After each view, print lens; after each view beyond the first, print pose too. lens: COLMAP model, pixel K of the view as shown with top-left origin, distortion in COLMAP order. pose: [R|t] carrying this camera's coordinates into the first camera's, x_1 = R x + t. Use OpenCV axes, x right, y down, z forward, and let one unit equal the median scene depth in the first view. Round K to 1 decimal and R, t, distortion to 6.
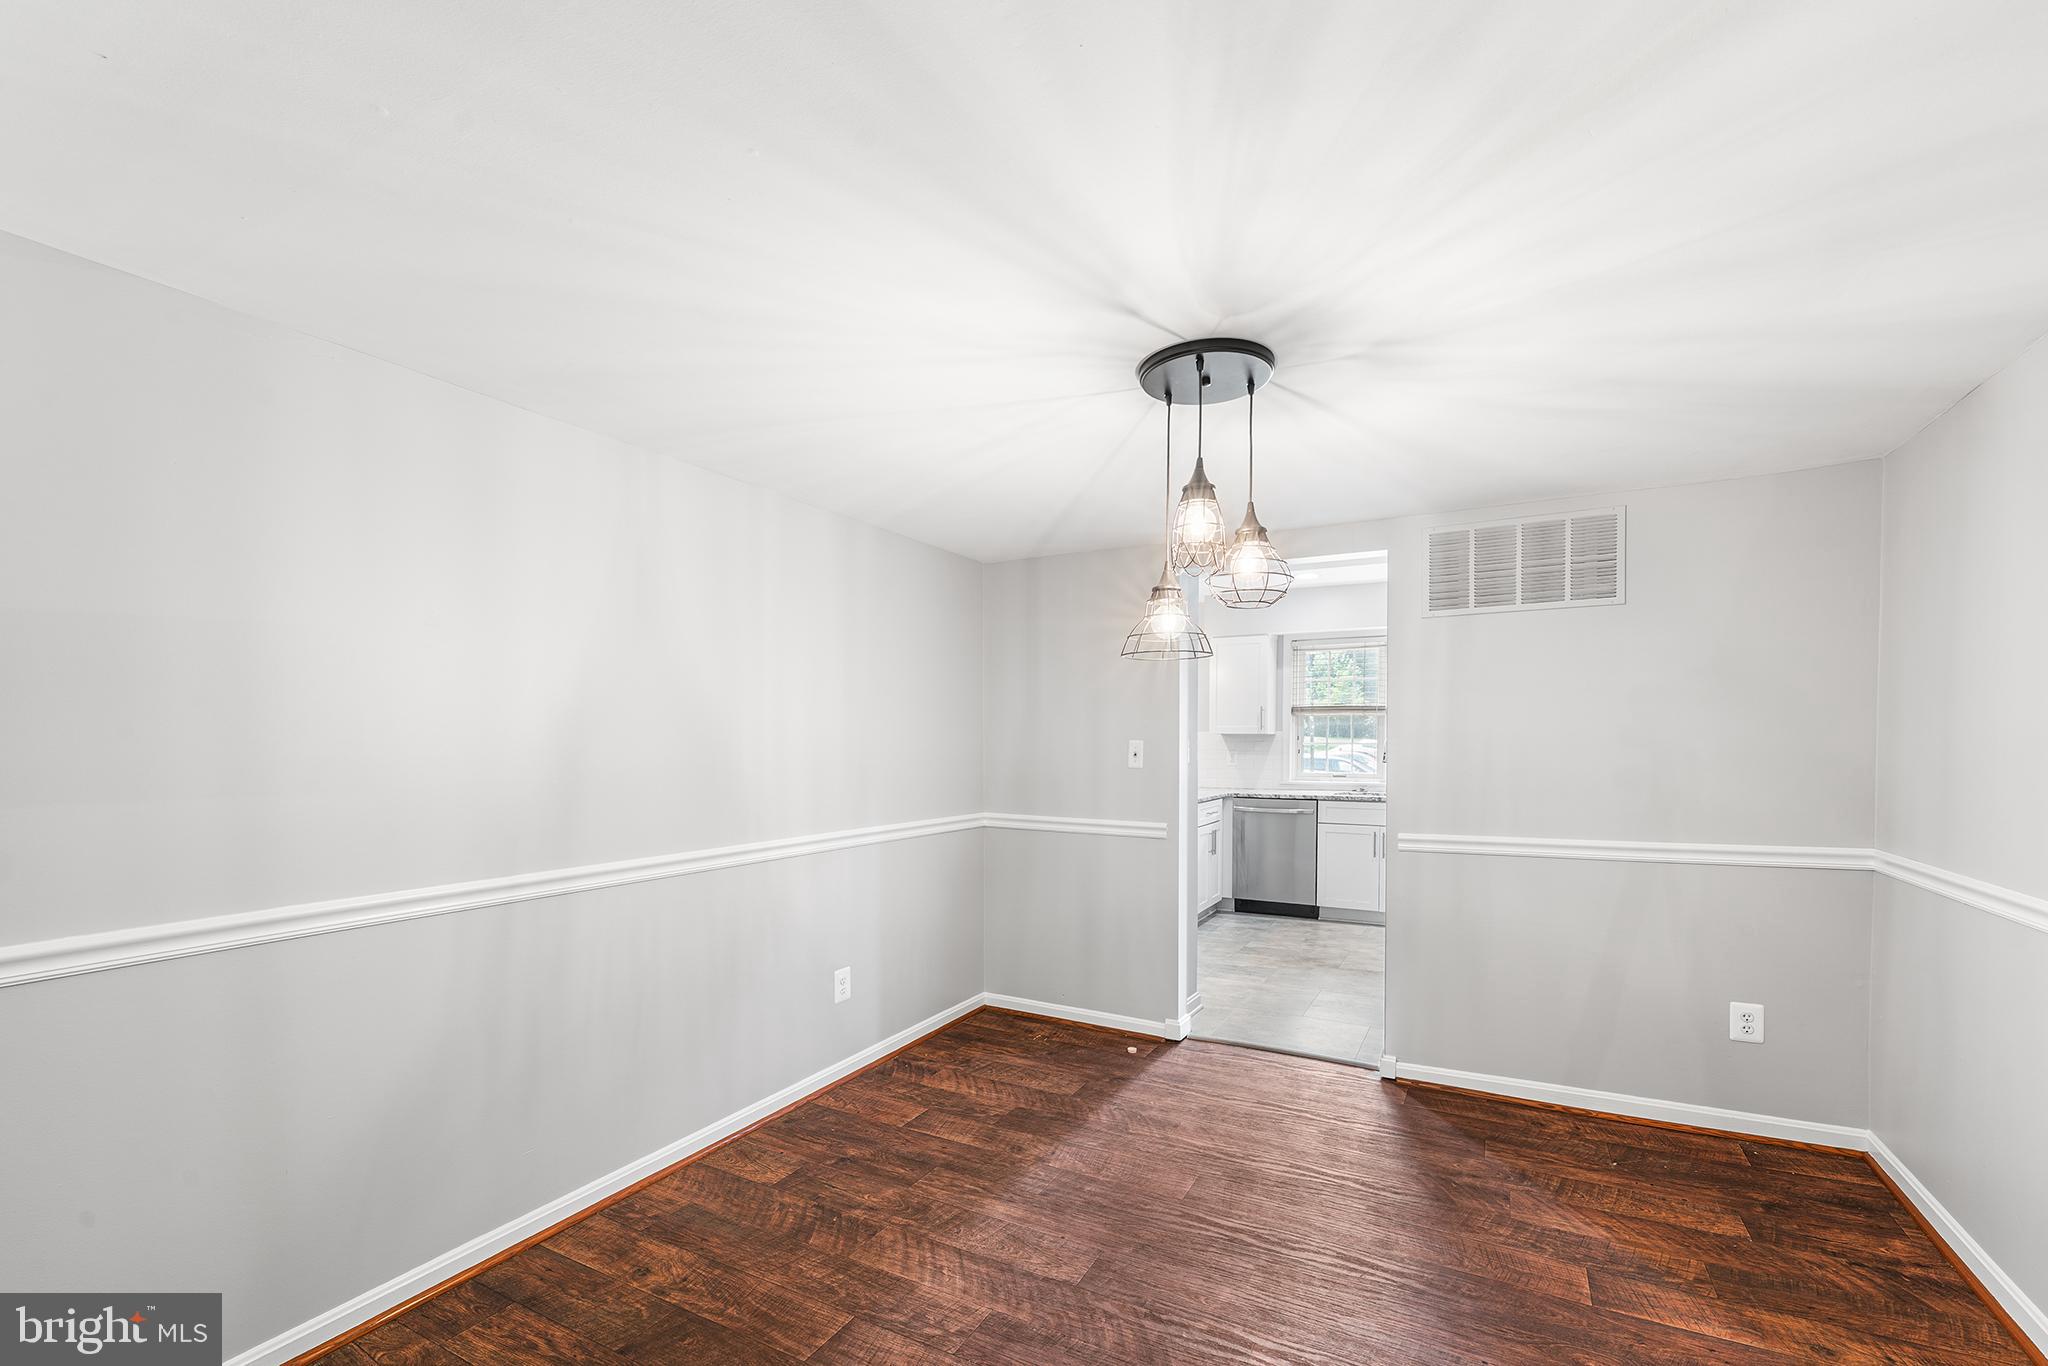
lens RADIAL K [[840.0, 0, 1055.3], [0, 840.0, 761.3], [0, 0, 1]] dist [0.003523, 0.000272]
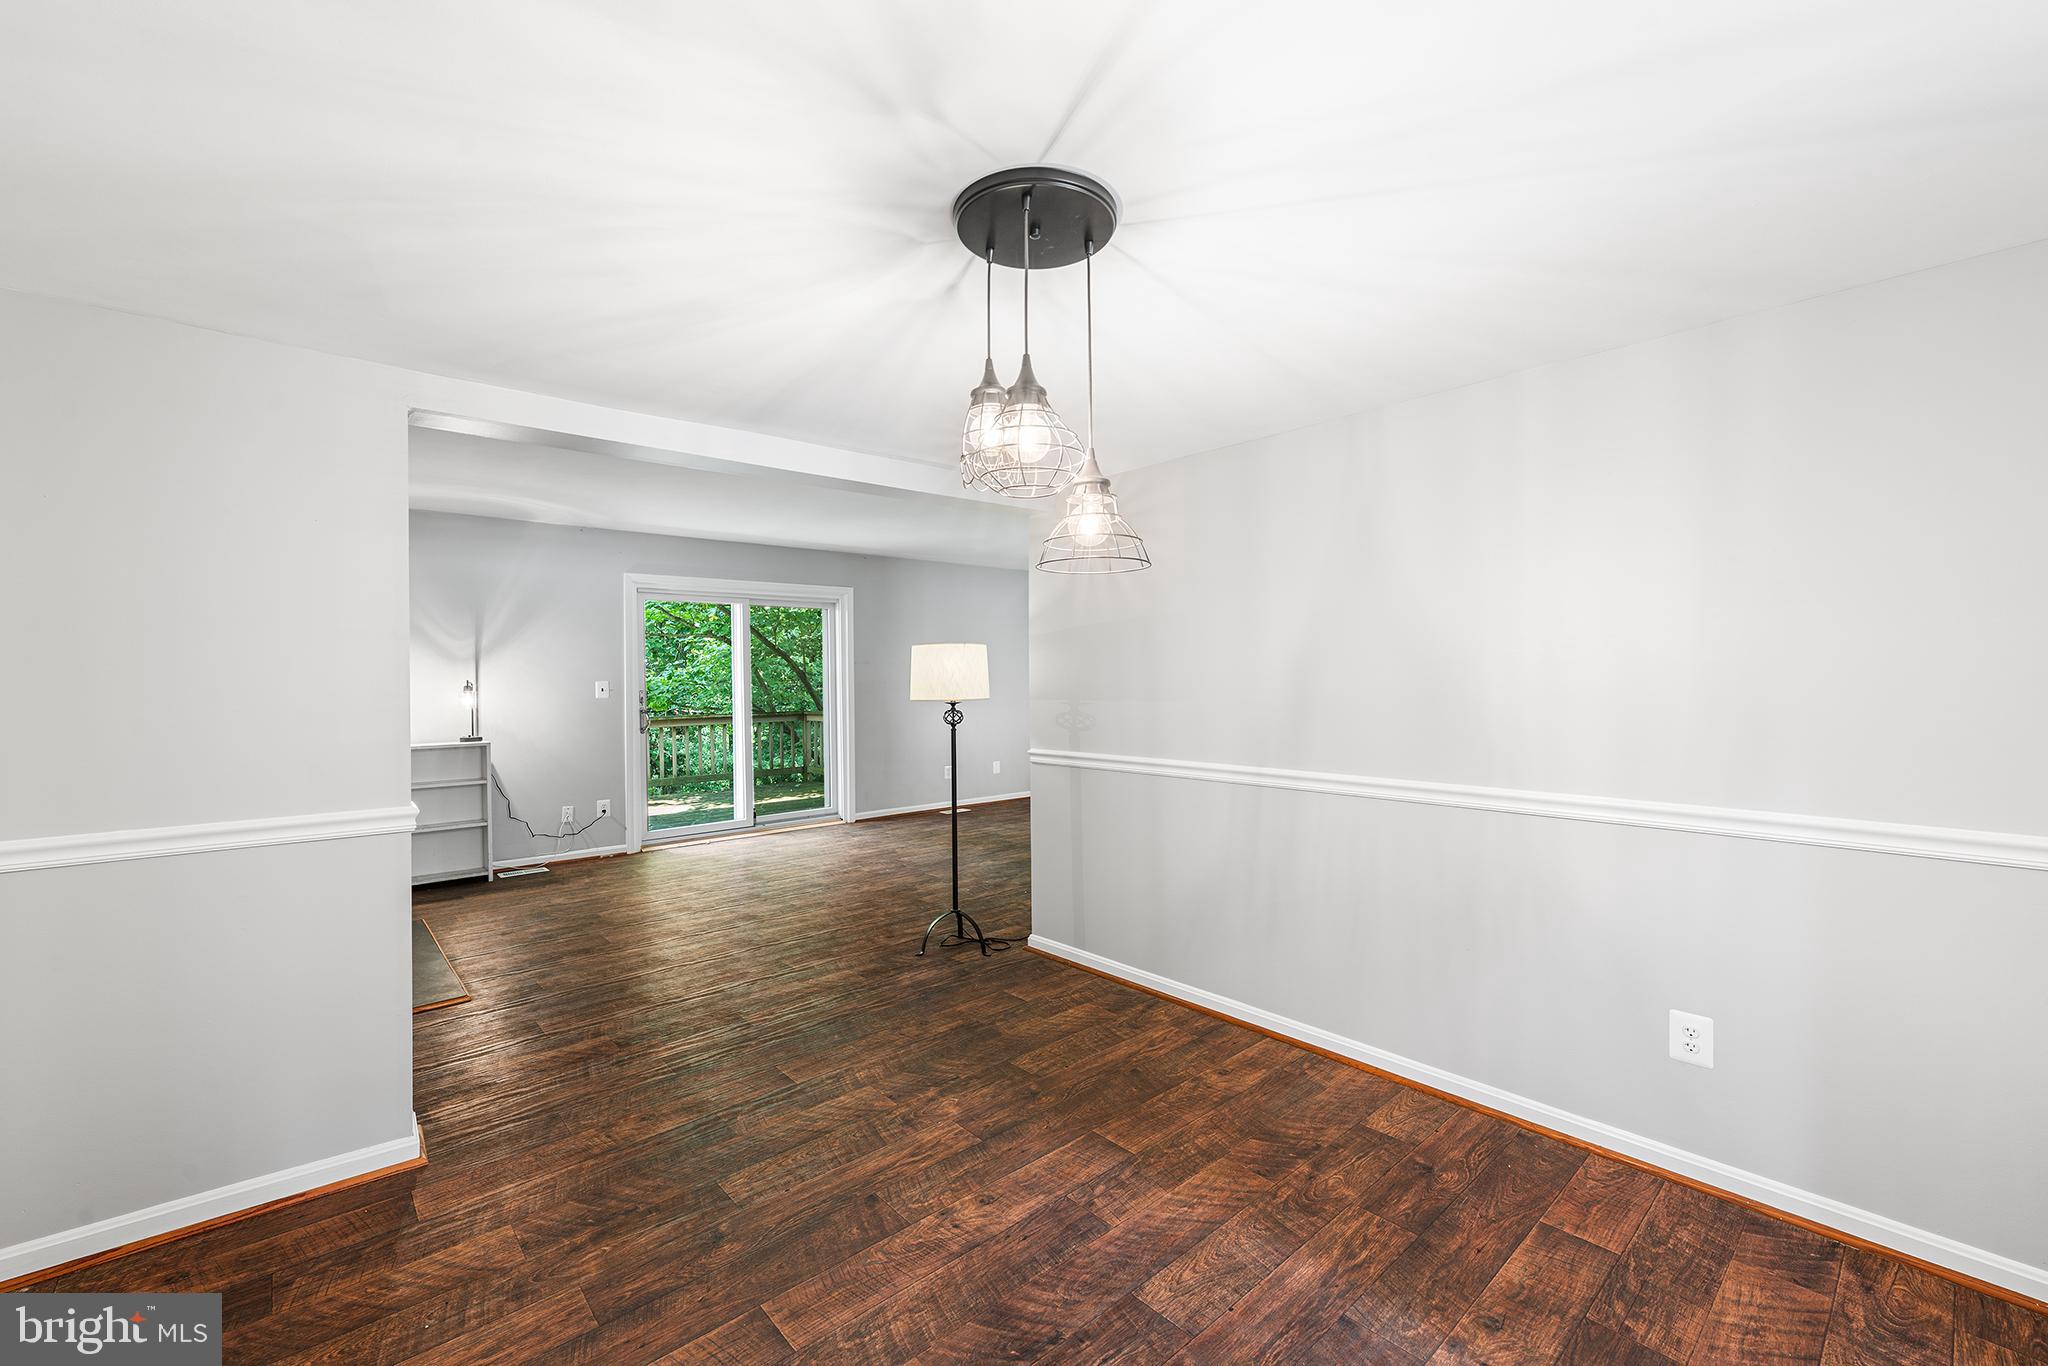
lens RADIAL K [[840.0, 0, 1032.6], [0, 840.0, 677.6], [0, 0, 1]] dist [0.003523, 0.000272]
pose [[-0.339432, 0.005000, -0.940617, 0.731954], [-0.014056, 0.999847, 0.010388, -0.022230], [0.940526, 0.016747, -0.339310, 0.987032]]
